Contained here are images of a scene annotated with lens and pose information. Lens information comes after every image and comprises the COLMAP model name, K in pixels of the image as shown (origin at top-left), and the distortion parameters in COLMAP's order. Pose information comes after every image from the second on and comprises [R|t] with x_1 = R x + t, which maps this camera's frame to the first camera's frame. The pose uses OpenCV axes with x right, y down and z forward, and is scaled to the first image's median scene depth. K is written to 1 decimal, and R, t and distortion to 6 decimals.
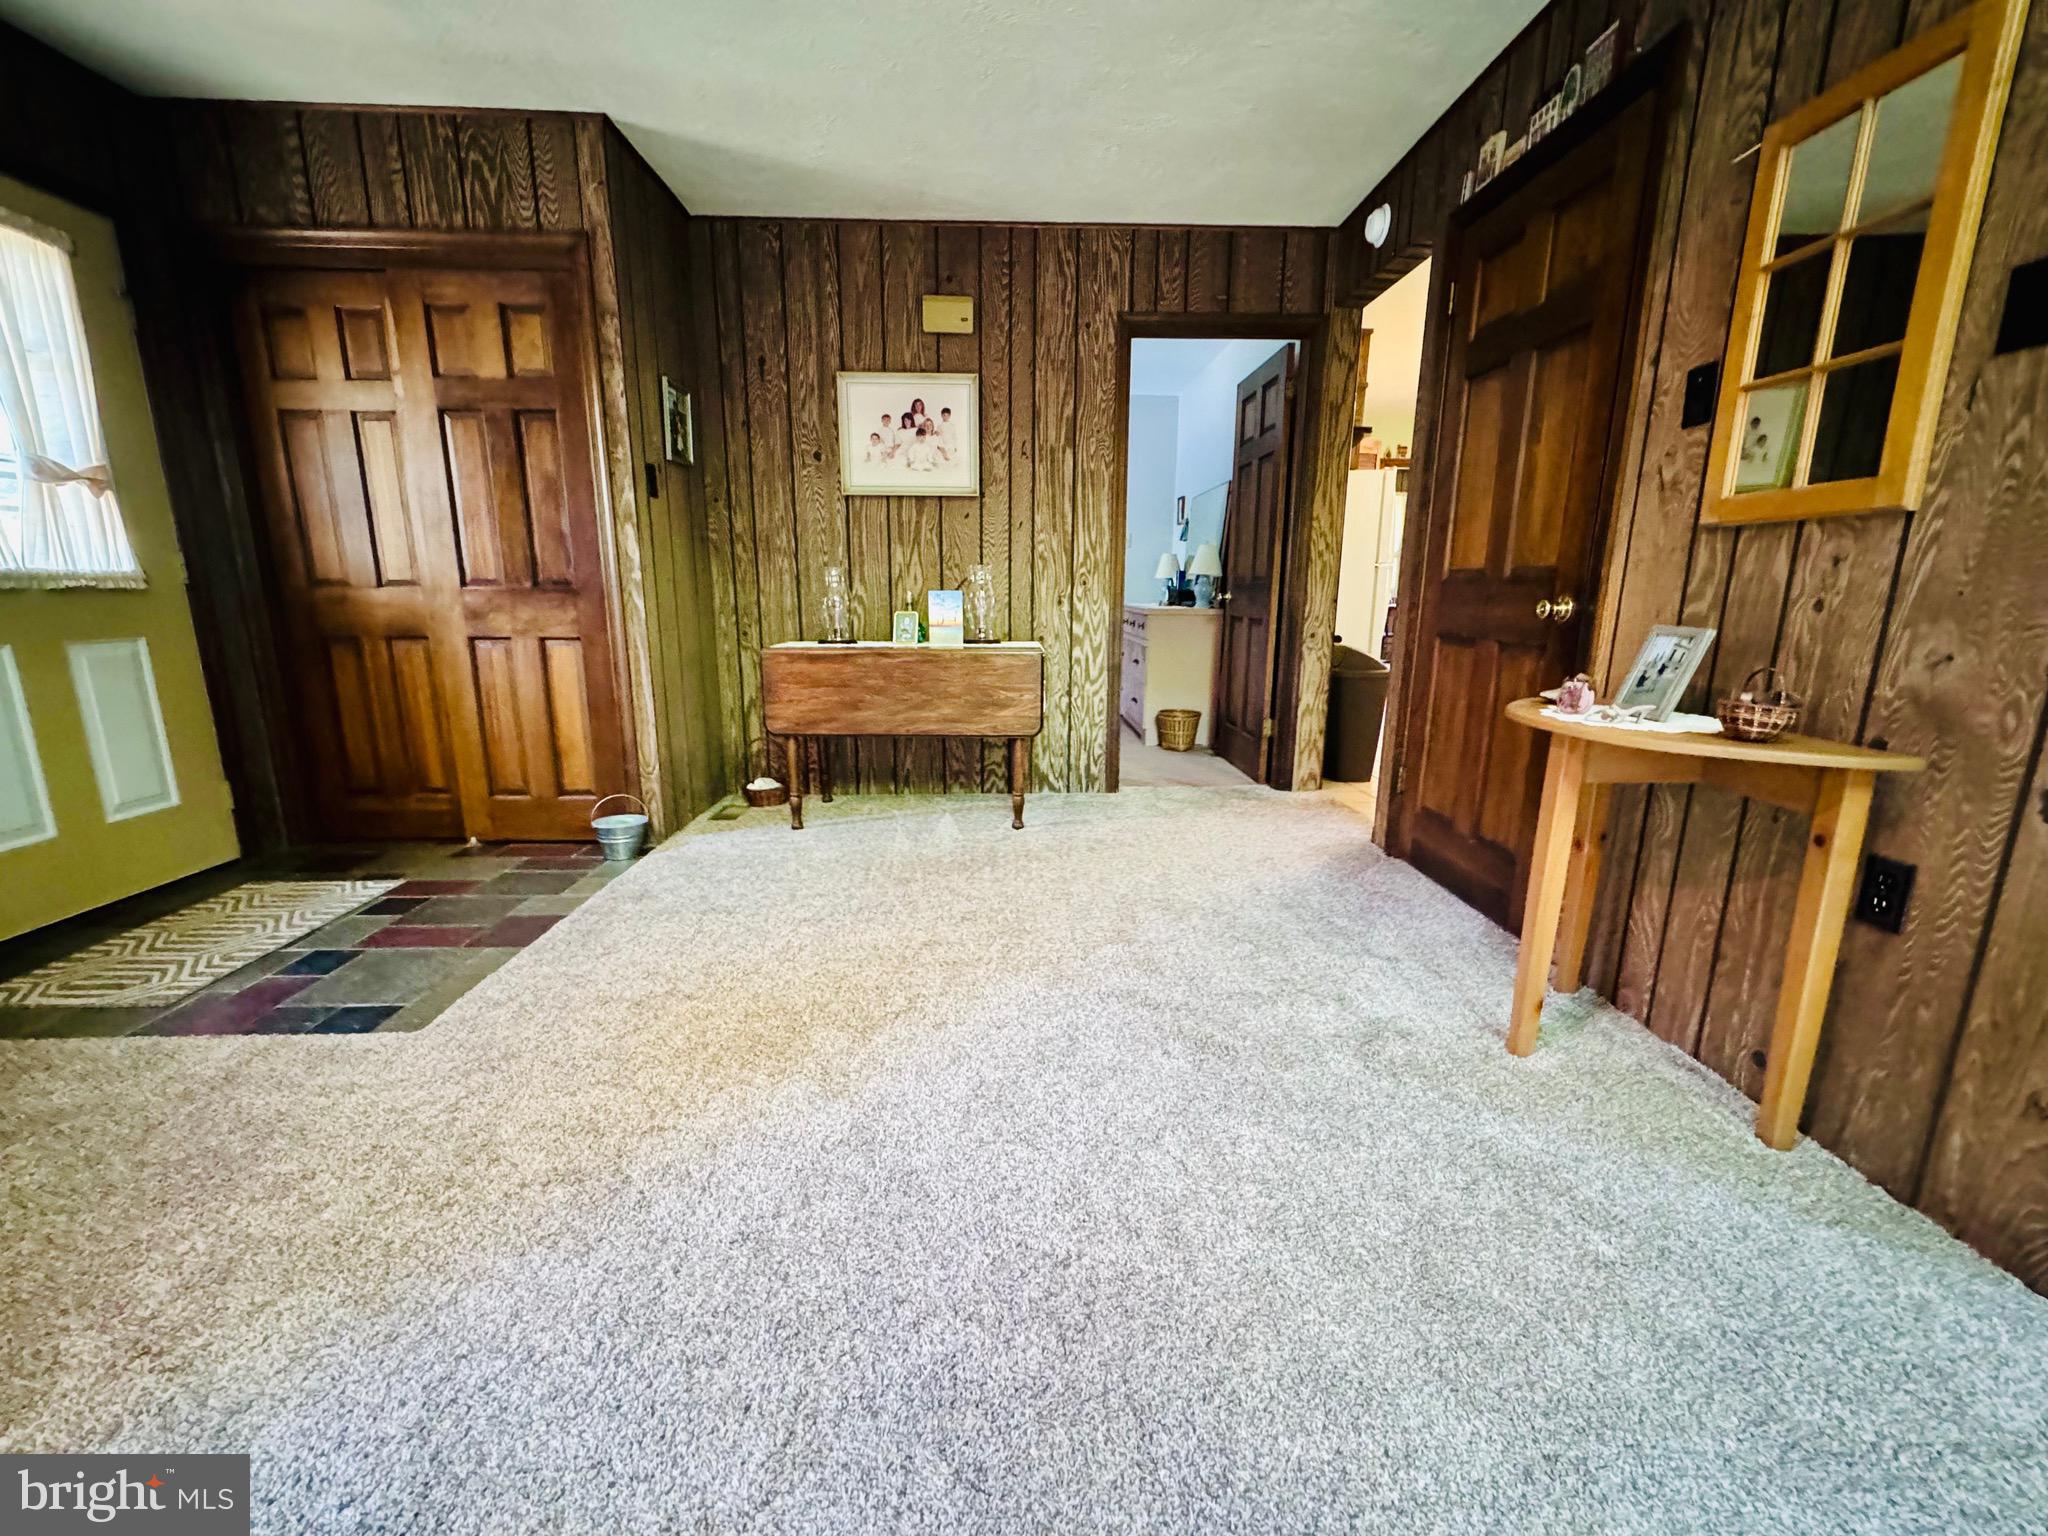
lens RADIAL K [[815.7, 0, 1024.4], [0, 815.7, 762.5], [0, 0, 1]] dist [-0.002065, 0.000549]
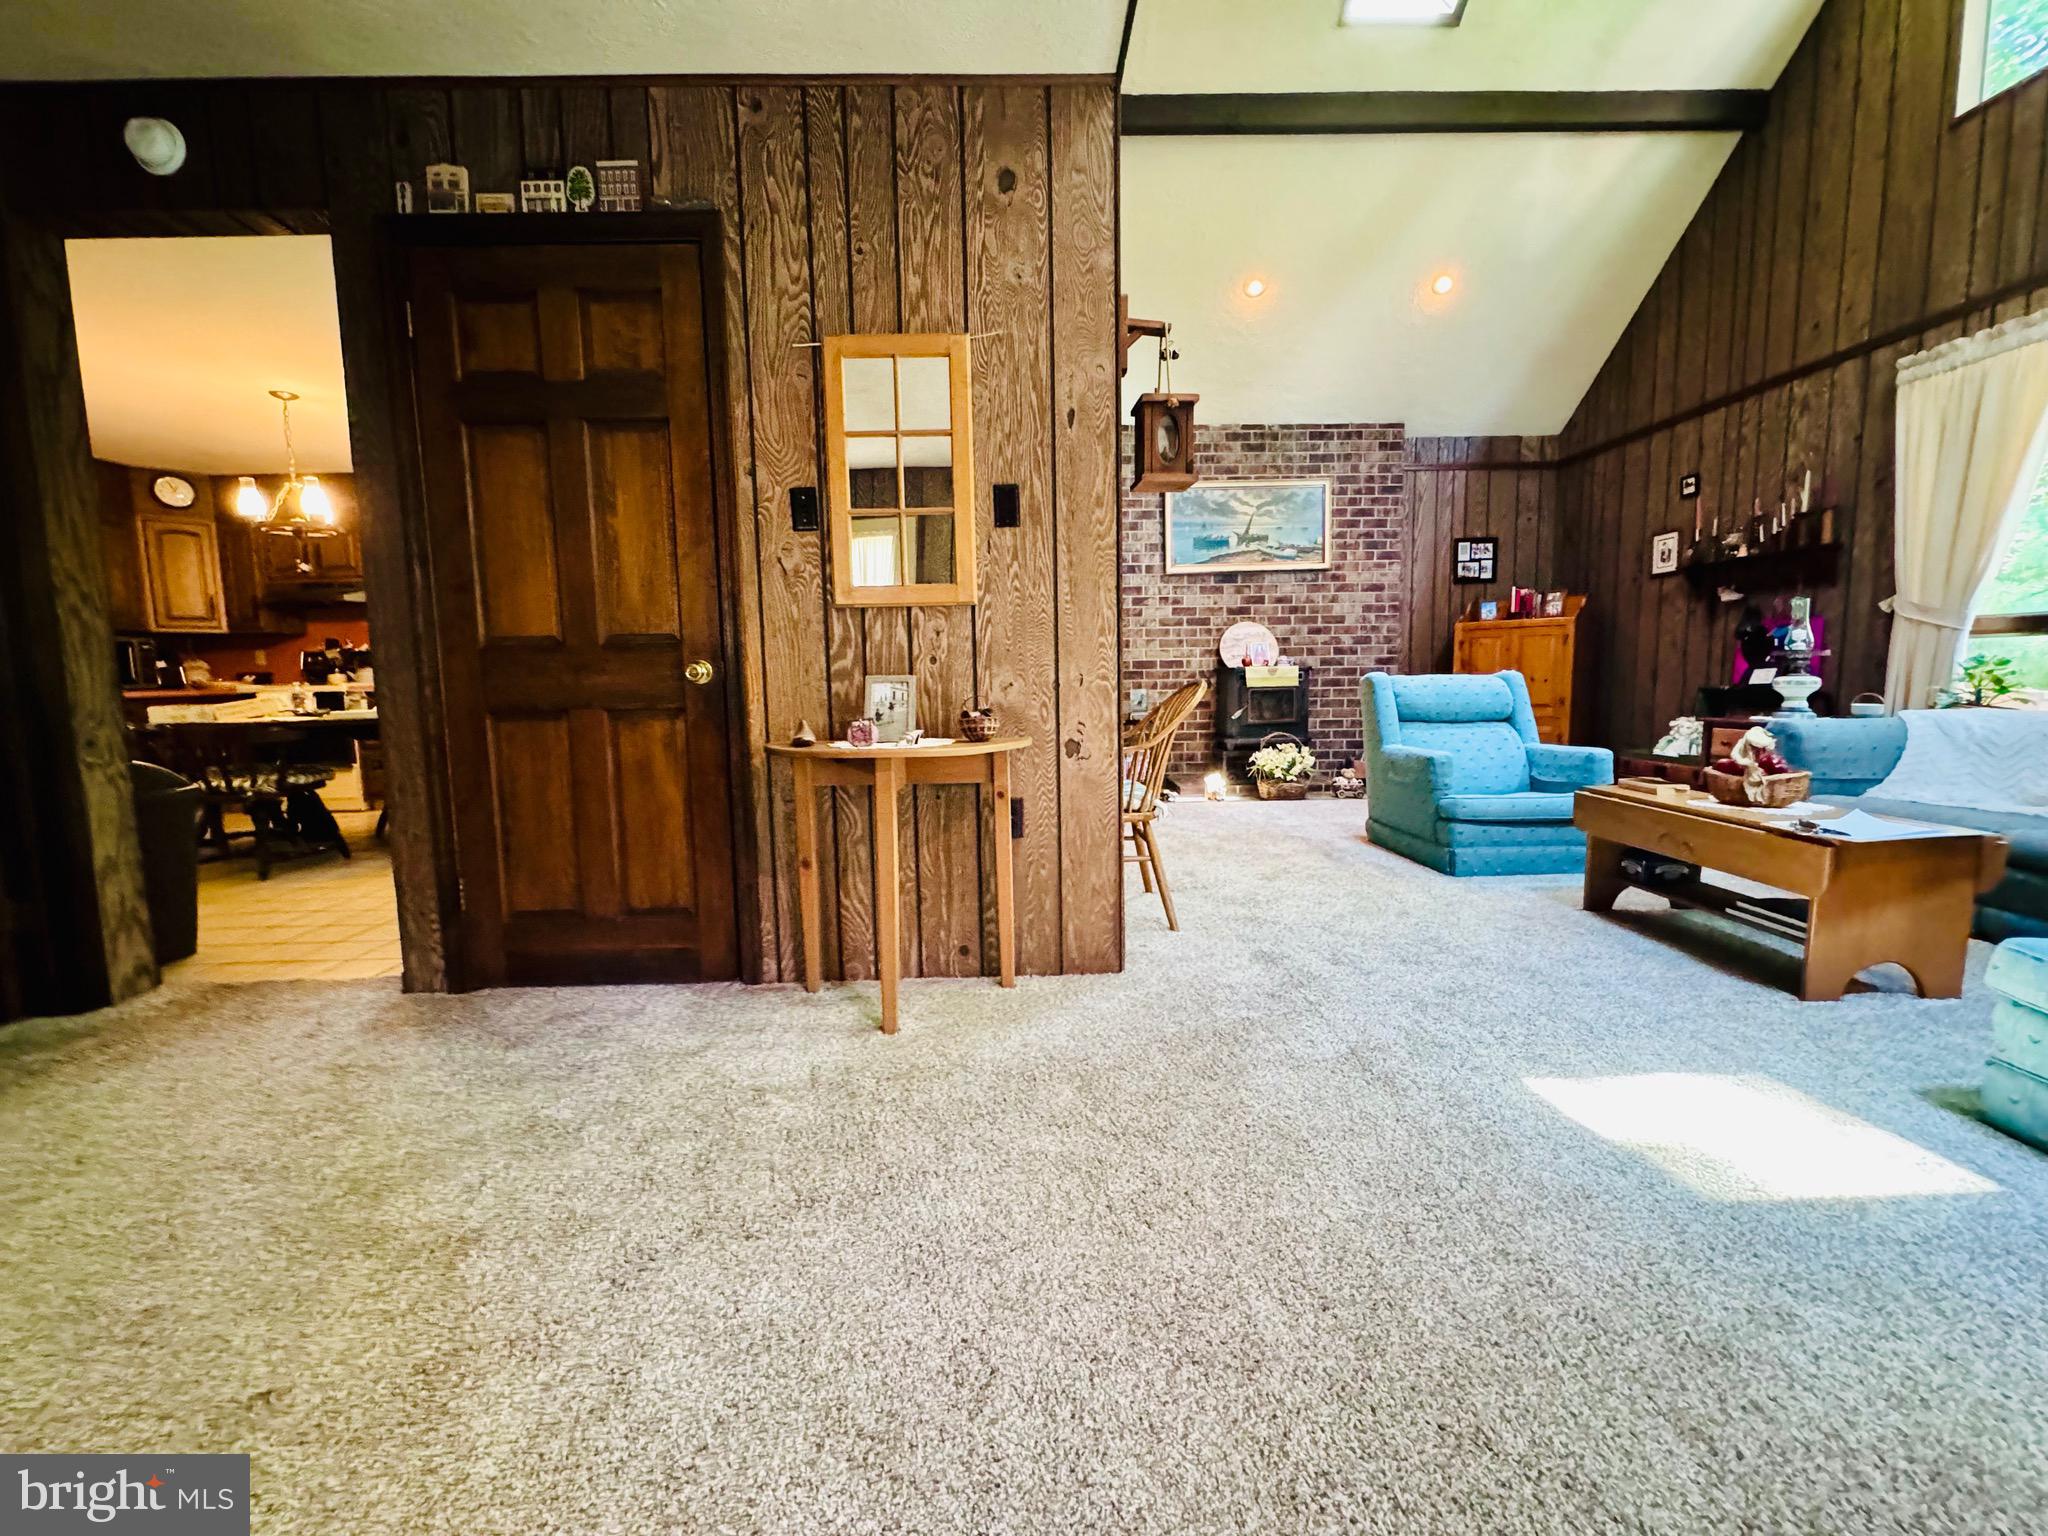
lens RADIAL K [[817.8, 0, 1025.2], [0, 817.8, 763.1], [0, 0, 1]] dist [-0.001931, -0.000226]
pose [[0.010306, -0.111490, 0.993712, -0.458573], [0.228737, 0.967679, 0.106197, -0.090011], [-0.973434, 0.226204, 0.035475, 0.582953]]
